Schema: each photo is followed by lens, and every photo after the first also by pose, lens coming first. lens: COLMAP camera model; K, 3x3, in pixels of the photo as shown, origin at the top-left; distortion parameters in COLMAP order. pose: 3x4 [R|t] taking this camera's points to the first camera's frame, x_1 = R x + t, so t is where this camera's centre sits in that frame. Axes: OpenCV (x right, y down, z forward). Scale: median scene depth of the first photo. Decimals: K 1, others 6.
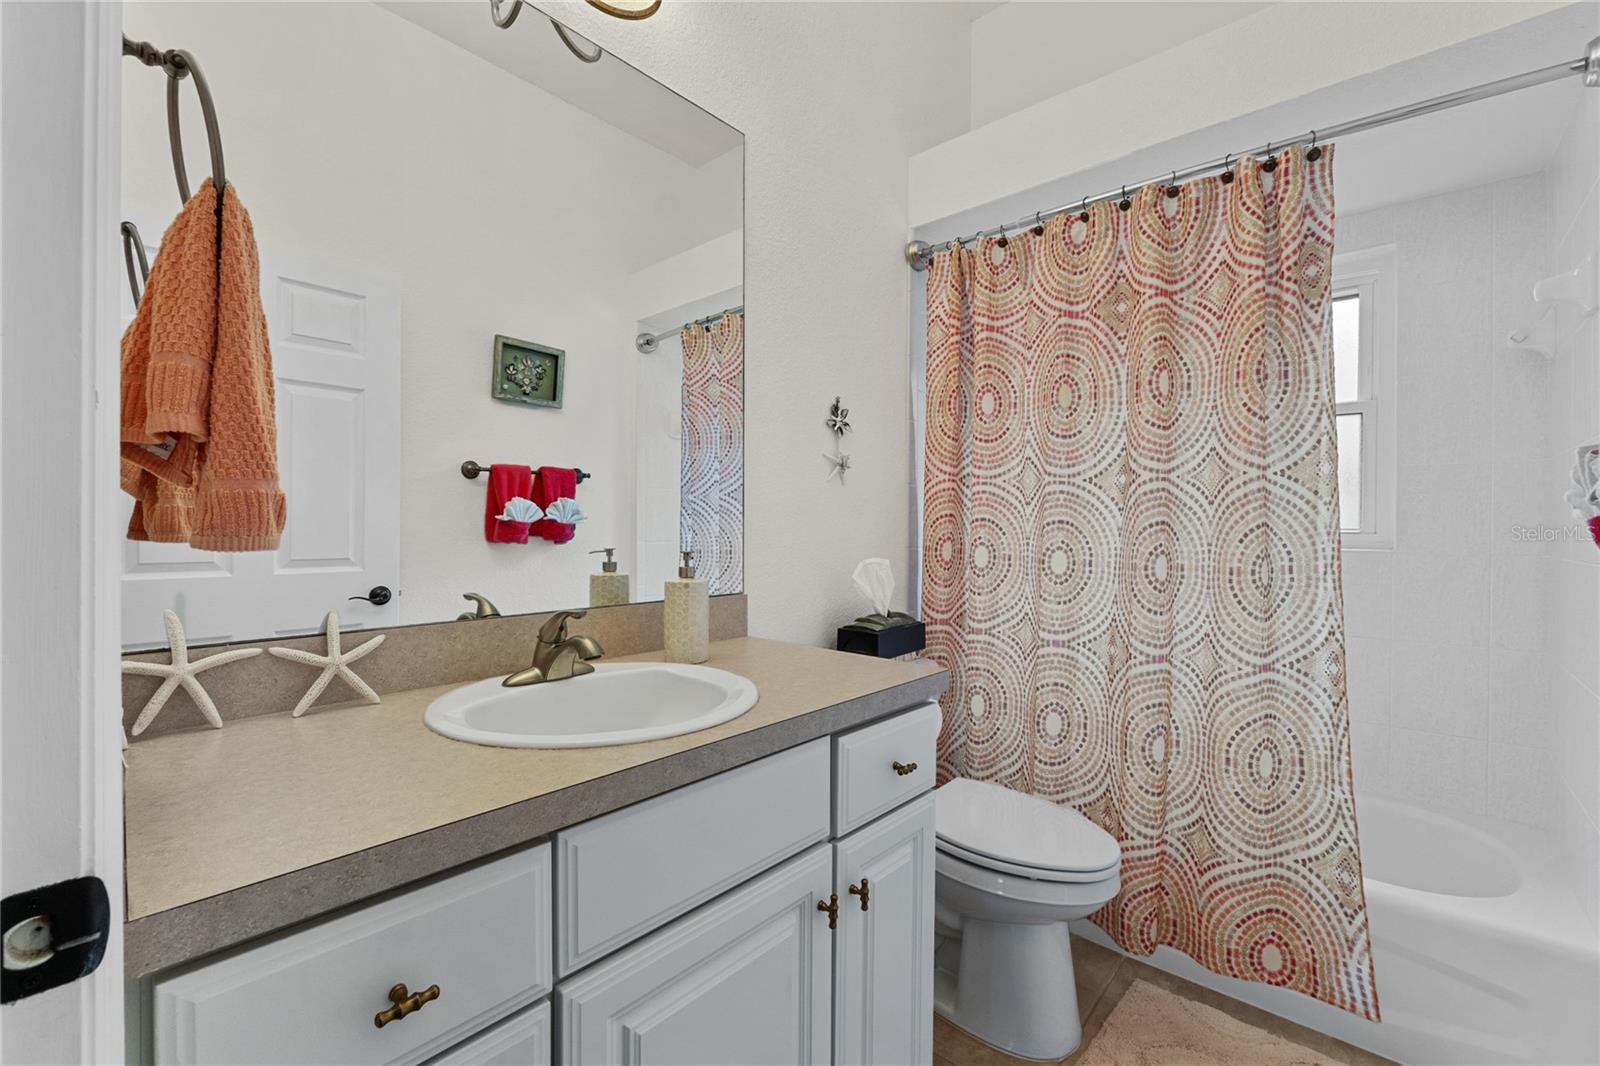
lens RADIAL K [[675.8, 0, 795.5], [0, 675.8, 534.5], [0, 0, 1]] dist [-0.000788, -0.000045]
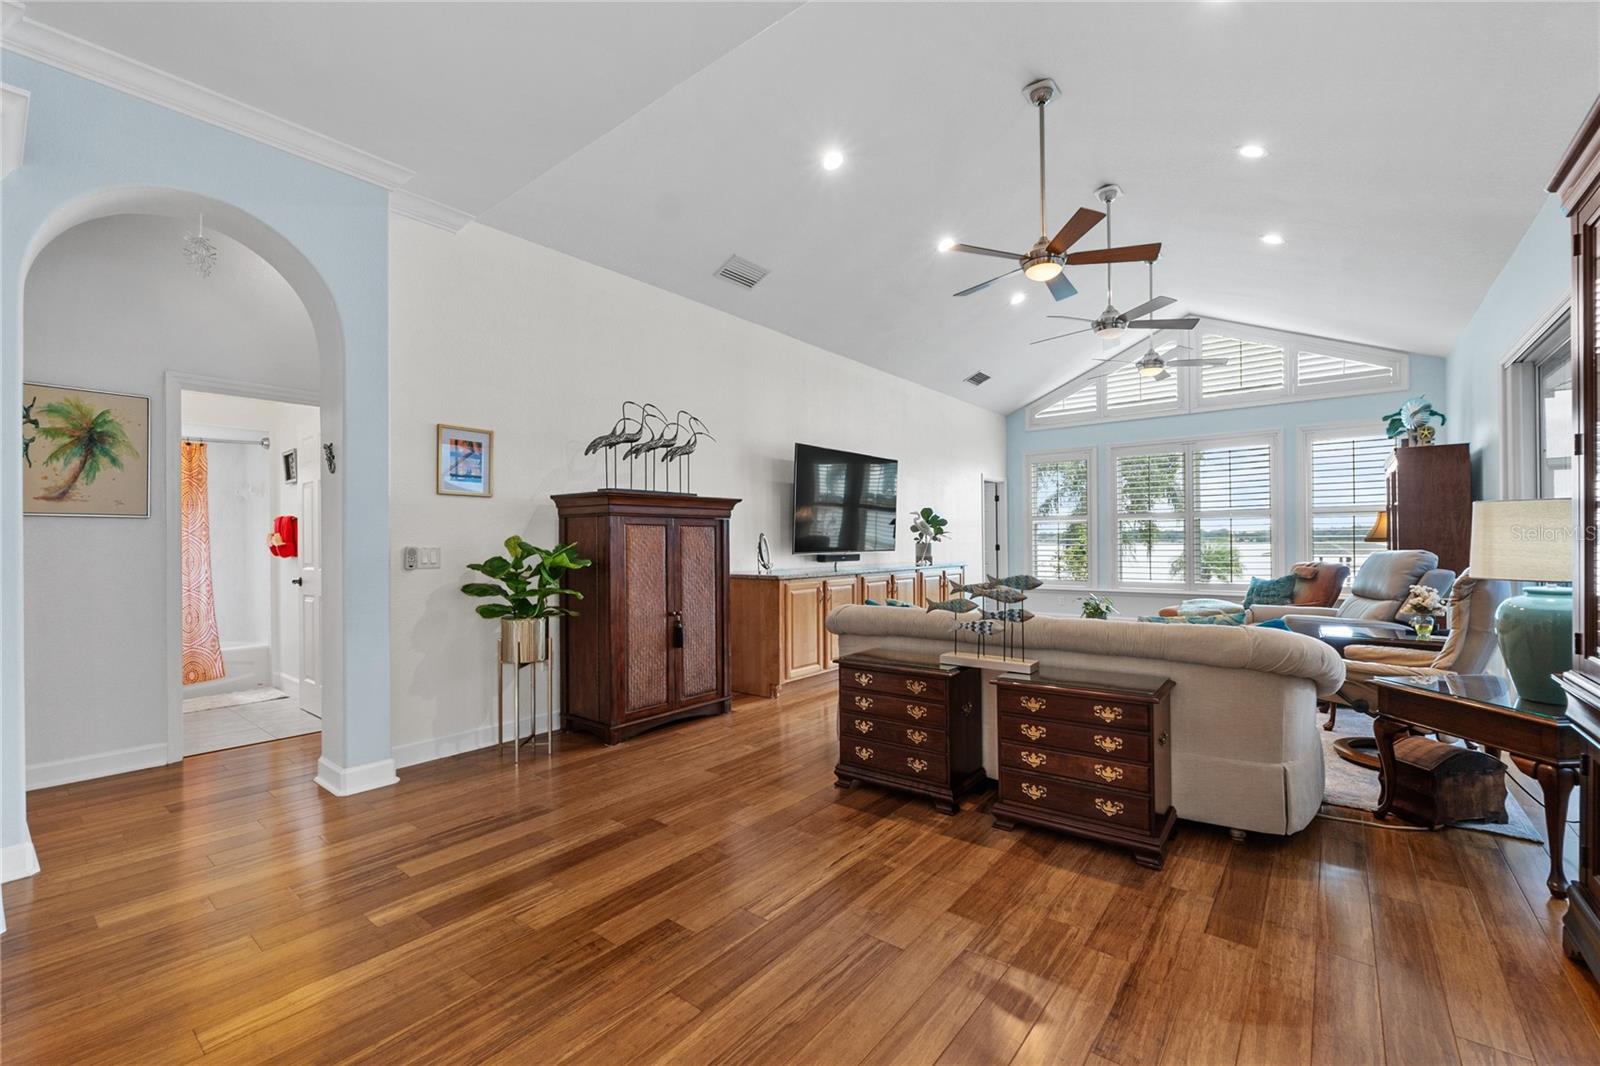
lens RADIAL K [[675.8, 0, 795.5], [0, 675.8, 534.5], [0, 0, 1]] dist [-0.000788, -0.000045]
pose [[-0.051390, -0.001171, 0.998678, -2.917151], [0.015796, 0.999873, 0.001986, -0.044759], [-0.998554, 0.015877, -0.051365, -1.919327]]
